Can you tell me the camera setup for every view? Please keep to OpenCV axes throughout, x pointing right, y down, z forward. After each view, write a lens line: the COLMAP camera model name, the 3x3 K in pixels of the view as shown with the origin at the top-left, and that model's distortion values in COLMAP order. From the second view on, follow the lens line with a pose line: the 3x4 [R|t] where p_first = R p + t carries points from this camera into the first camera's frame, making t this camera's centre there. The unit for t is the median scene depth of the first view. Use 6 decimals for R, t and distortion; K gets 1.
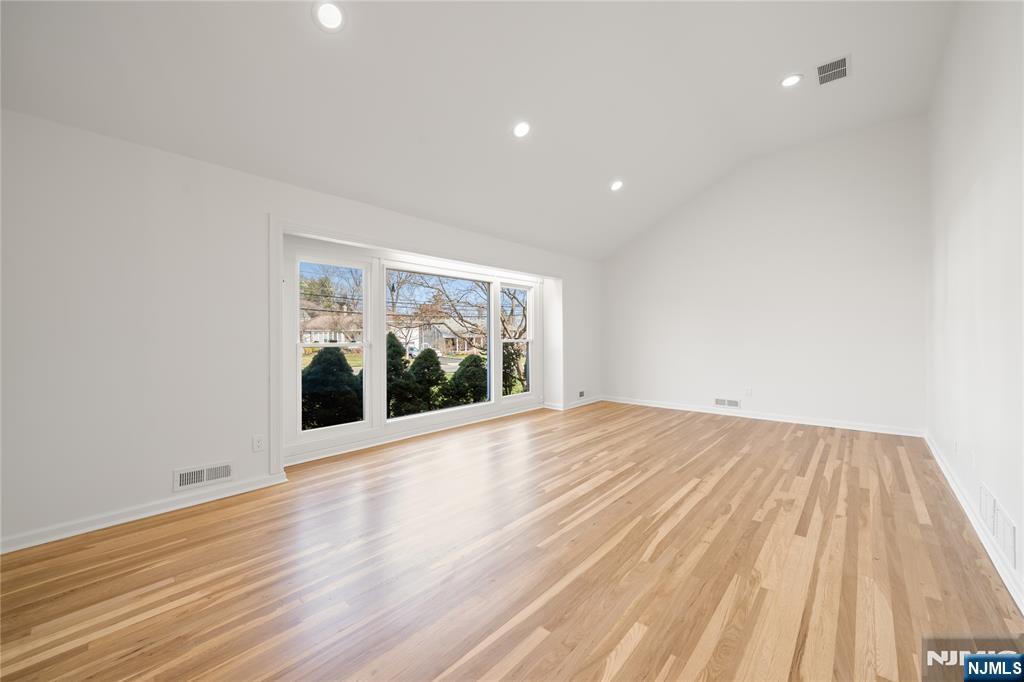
lens RADIAL K [[404.1, 0, 512.6], [0, 404.1, 333.3], [0, 0, 1]] dist [0.001650, 0.000191]
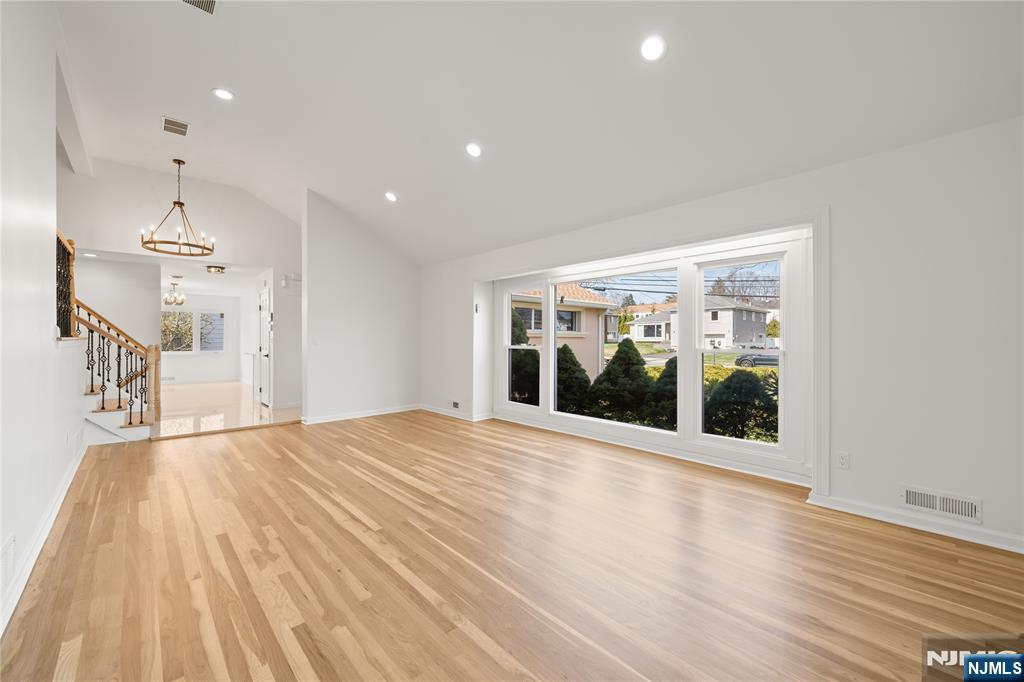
lens RADIAL K [[404.1, 0, 506.3], [0, 404.1, 345.4], [0, 0, 1]] dist [0.001650, 0.000191]
pose [[-0.116063, 0.016060, -0.993112, 1.208901], [0.004618, 0.999867, 0.015629, -0.002673], [0.993231, -0.002772, -0.116122, 1.353416]]
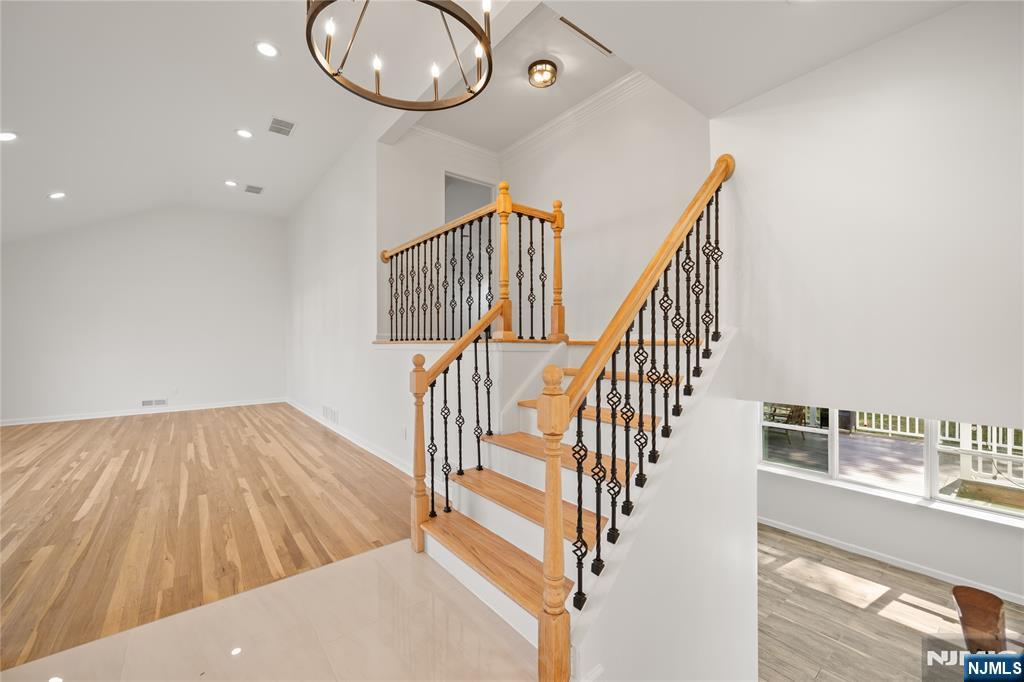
lens RADIAL K [[404.1, 0, 492.6], [0, 404.1, 344.2], [0, 0, 1]] dist [0.001650, 0.000191]
pose [[0.210015, 0.002936, 0.977694, -0.774028], [-0.003755, 0.999991, -0.002197, -0.001269], [-0.977691, -0.003209, 0.210024, -0.396369]]
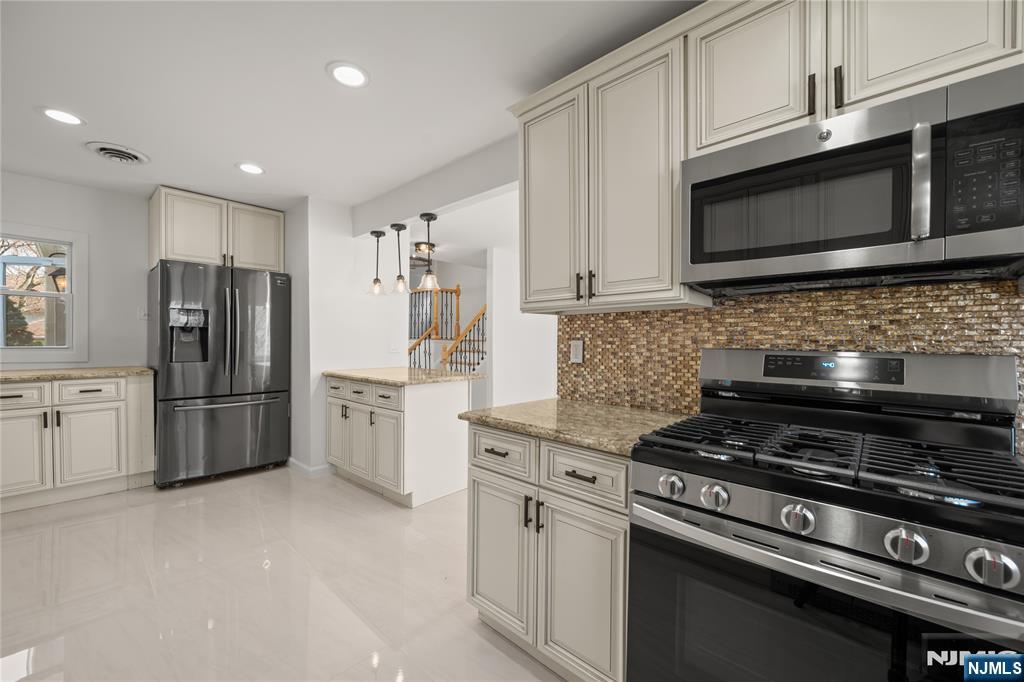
lens RADIAL K [[404.1, 0, 509.0], [0, 404.1, 331.7], [0, 0, 1]] dist [0.001650, 0.000191]
pose [[0.014691, 0.032675, 0.999358, -2.581365], [-0.012502, 0.999394, -0.032492, 0.021995], [-0.999814, -0.012017, 0.015090, -0.764904]]
